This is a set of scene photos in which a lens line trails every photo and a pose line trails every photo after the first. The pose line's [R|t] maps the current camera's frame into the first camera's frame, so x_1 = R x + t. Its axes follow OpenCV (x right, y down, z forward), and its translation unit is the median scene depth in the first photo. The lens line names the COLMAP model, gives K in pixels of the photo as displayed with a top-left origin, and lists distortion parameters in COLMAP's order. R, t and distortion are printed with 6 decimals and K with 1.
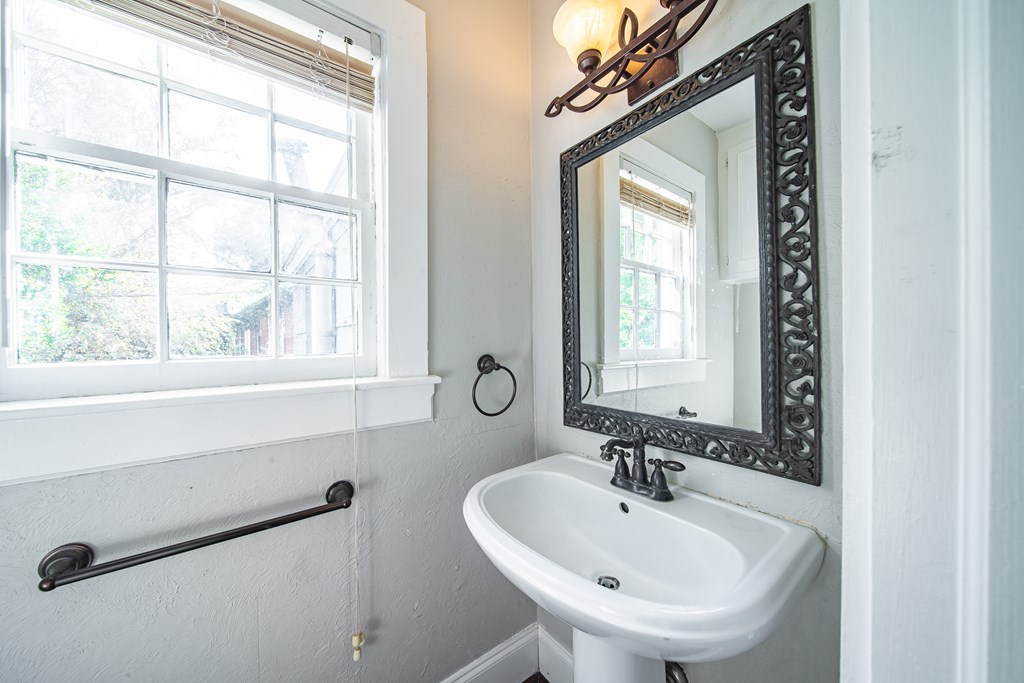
lens RADIAL K [[356.4, 0, 510.9], [0, 356.4, 342.3], [0, 0, 1]] dist [-0.000742, -0.000501]
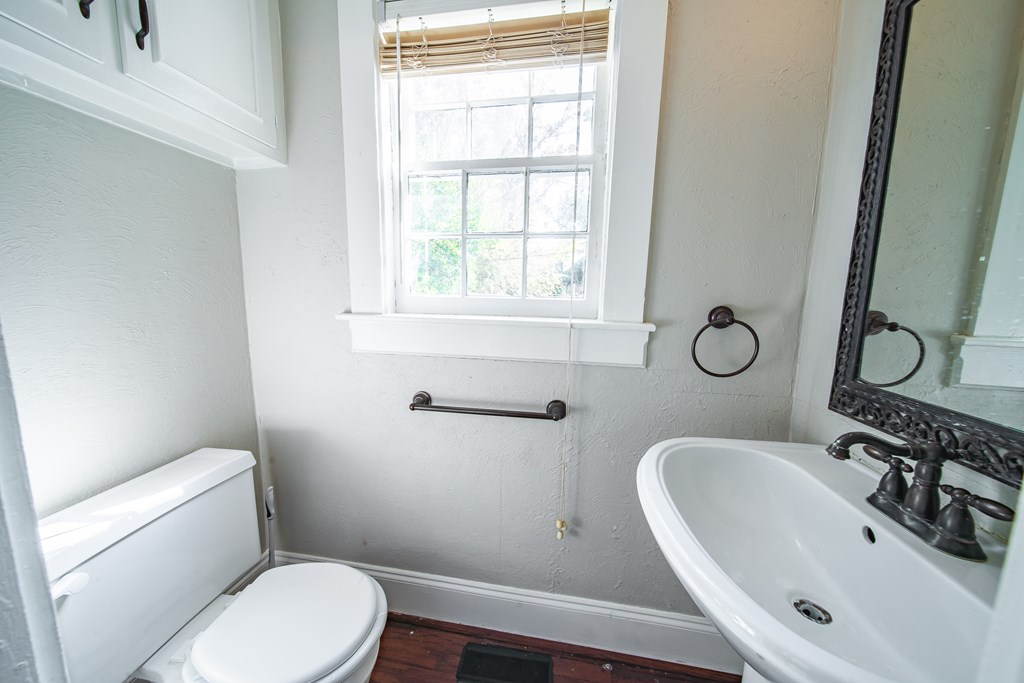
lens RADIAL K [[356.4, 0, 510.9], [0, 356.4, 342.3], [0, 0, 1]] dist [-0.000742, -0.000501]
pose [[0.681714, 0.123606, -0.721102, 0.264083], [-0.033094, 0.989826, 0.138382, 0.023729], [0.730870, -0.070473, 0.678868, 0.053069]]
